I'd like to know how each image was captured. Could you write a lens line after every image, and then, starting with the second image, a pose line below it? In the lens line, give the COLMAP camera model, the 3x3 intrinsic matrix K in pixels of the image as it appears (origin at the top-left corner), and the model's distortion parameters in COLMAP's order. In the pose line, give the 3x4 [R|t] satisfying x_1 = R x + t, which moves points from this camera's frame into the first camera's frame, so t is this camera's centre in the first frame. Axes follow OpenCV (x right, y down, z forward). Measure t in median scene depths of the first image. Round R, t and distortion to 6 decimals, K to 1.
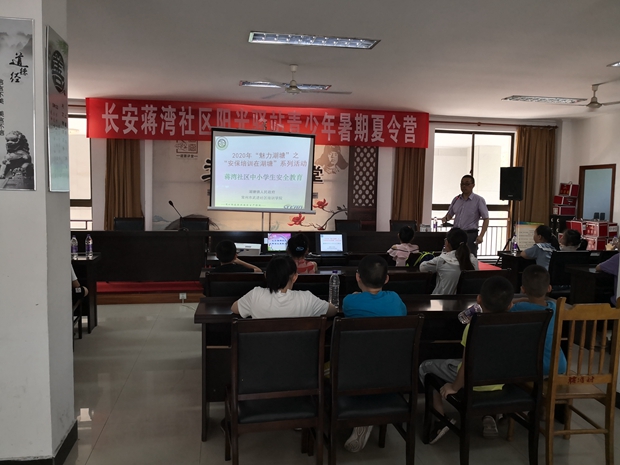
lens RADIAL K [[507.7, 0, 315.7], [0, 507.7, 235.5], [0, 0, 1]] dist [-0.004856, -0.008926]
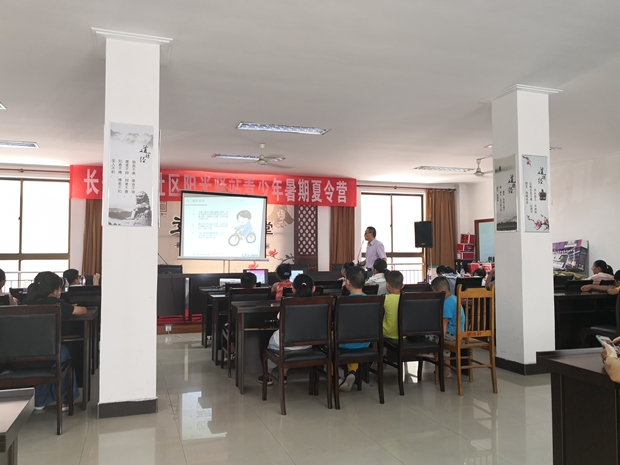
lens RADIAL K [[503.0, 0, 310.0], [0, 503.0, 232.5], [0, 0, 1]] dist [0.005607, 0.002661]
pose [[0.988680, -0.012631, 0.149505, -0.077809], [0.031443, 0.991766, -0.124145, 0.039593], [-0.146705, 0.127441, 0.980936, -0.179465]]
